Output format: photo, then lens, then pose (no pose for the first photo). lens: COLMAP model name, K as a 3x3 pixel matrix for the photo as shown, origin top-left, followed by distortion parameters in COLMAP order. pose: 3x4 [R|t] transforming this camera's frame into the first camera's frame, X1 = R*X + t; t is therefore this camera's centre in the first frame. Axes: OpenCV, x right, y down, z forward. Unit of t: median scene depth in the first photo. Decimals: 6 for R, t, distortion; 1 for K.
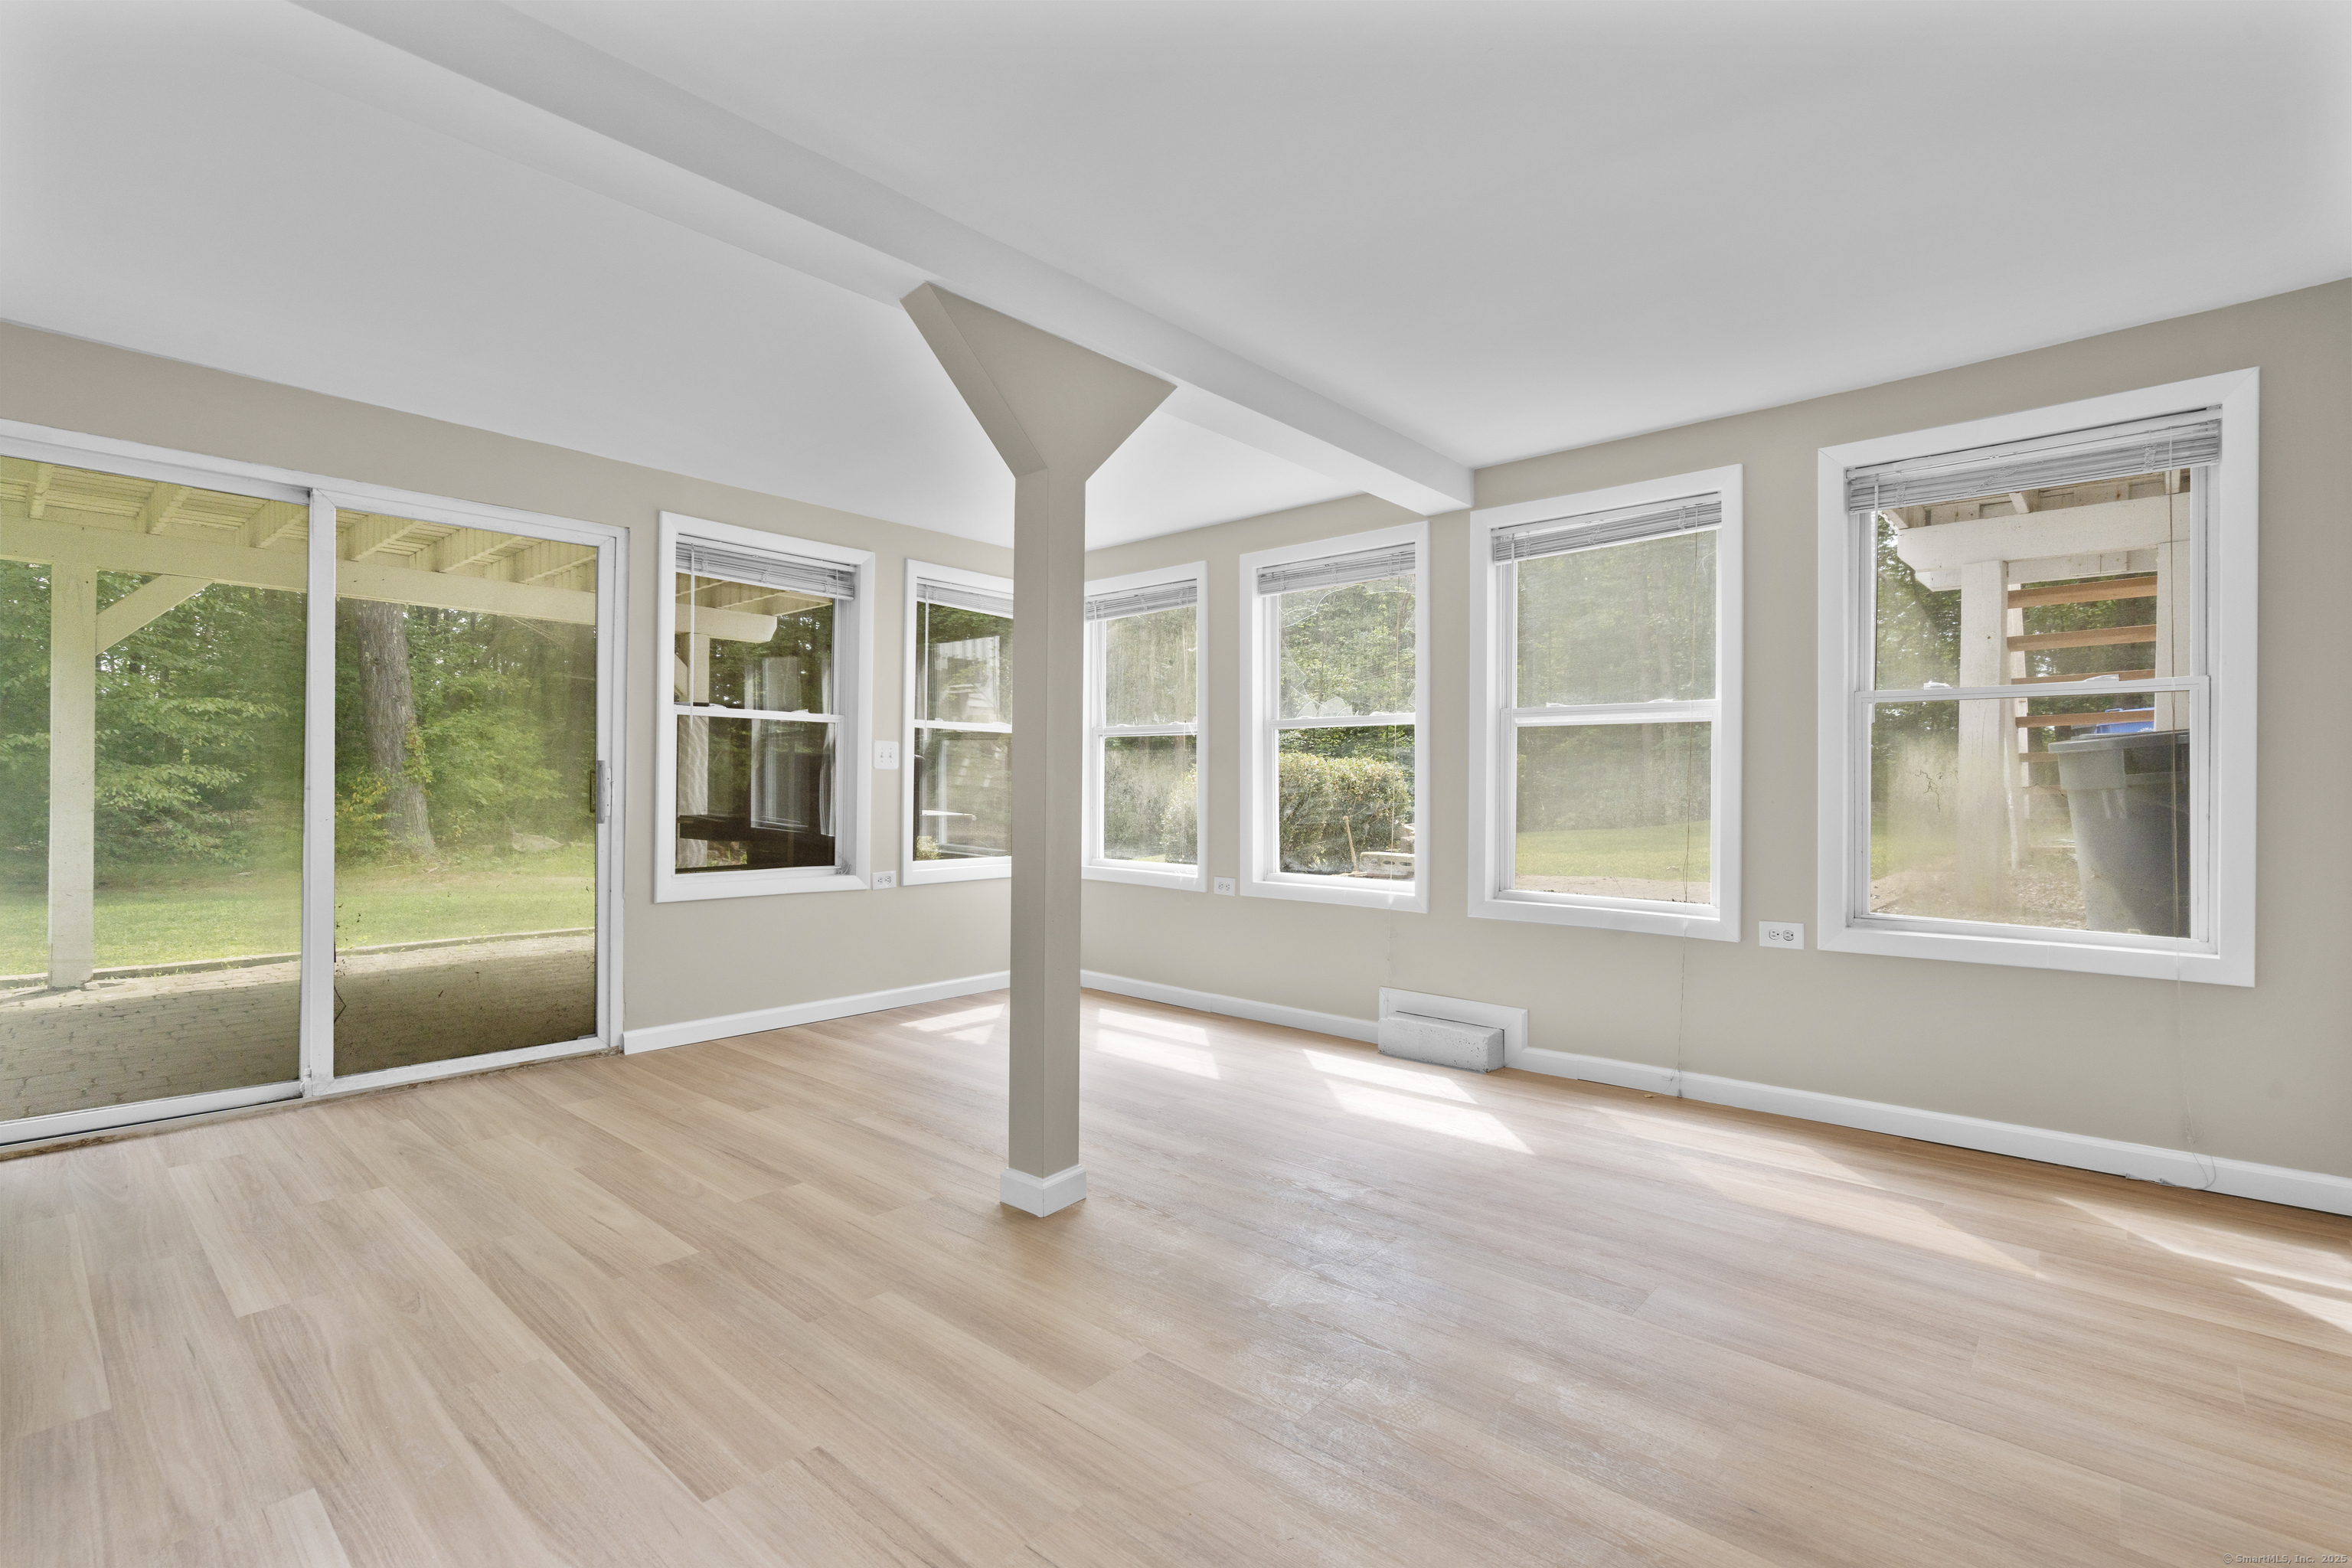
lens RADIAL K [[1058.8, 0, 1174.7], [0, 1058.8, 784.9], [0, 0, 1]] dist [-0.004105, 0.002255]
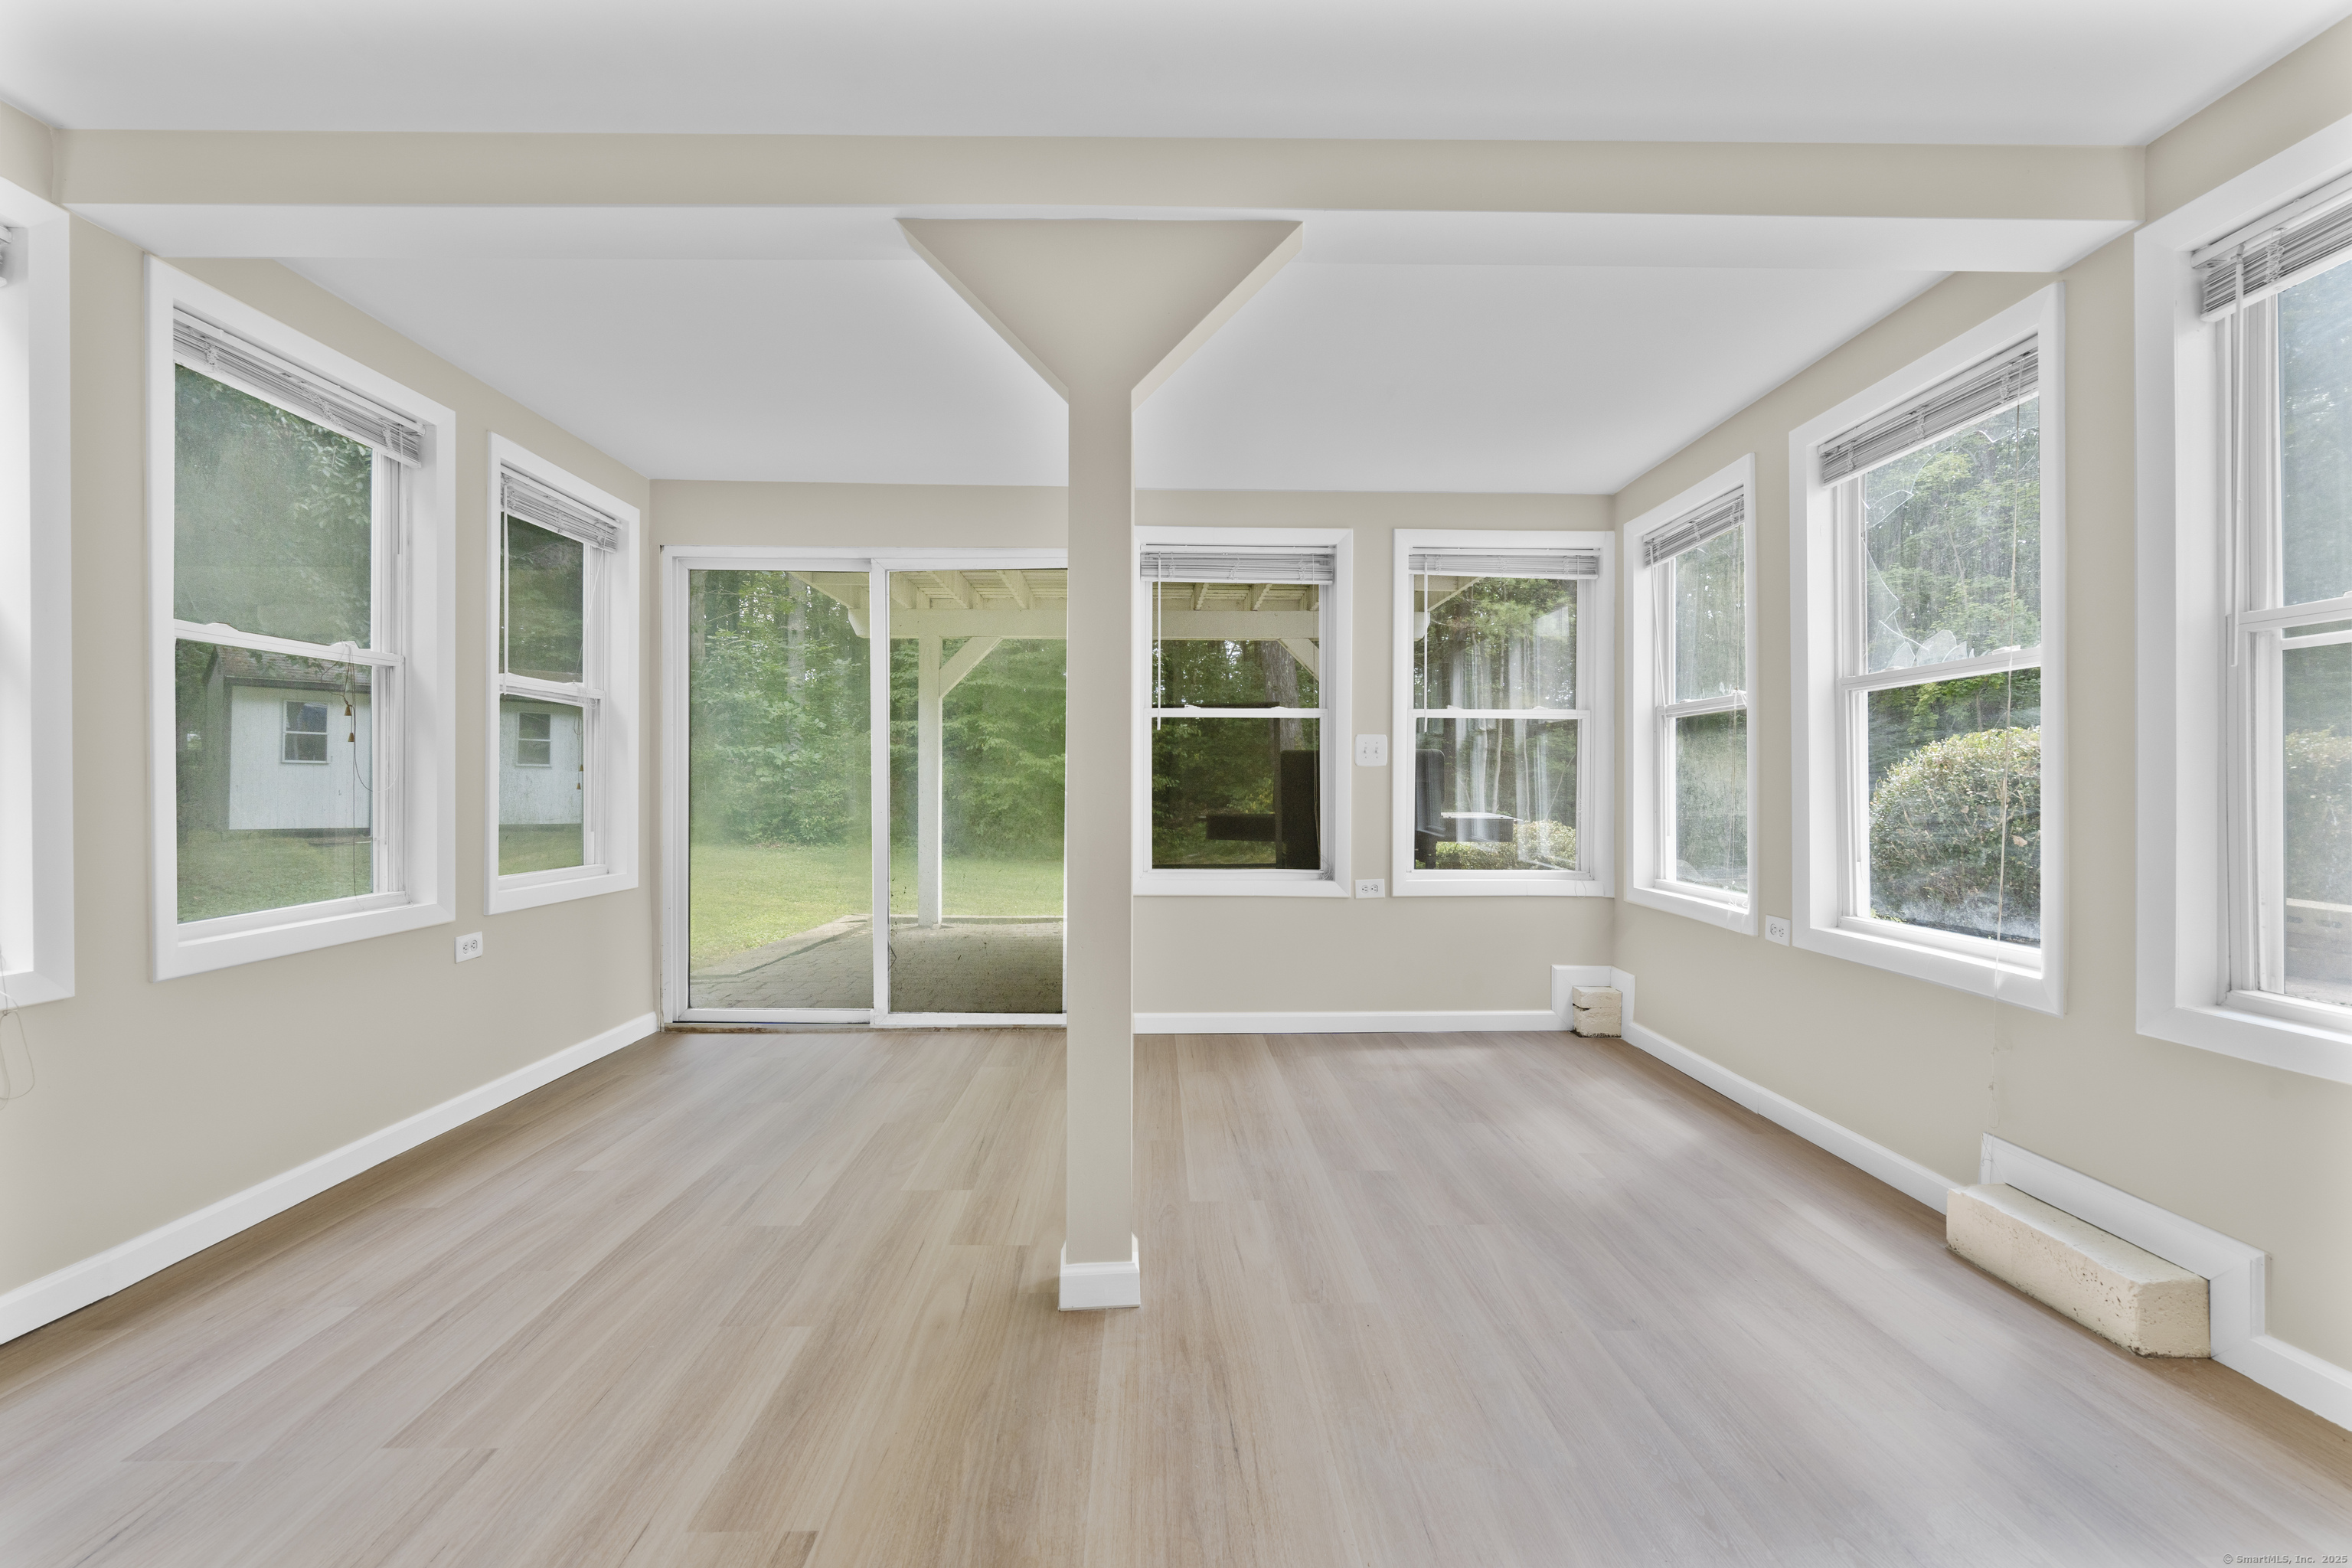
lens RADIAL K [[1058.8, 0, 1182.1], [0, 1058.8, 790.9], [0, 0, 1]] dist [-0.004105, 0.002255]
pose [[0.687179, -0.002154, -0.726485, 0.305932], [0.004421, 0.999989, 0.001216, 0.005103], [0.726475, -0.004048, 0.687181, 0.294364]]
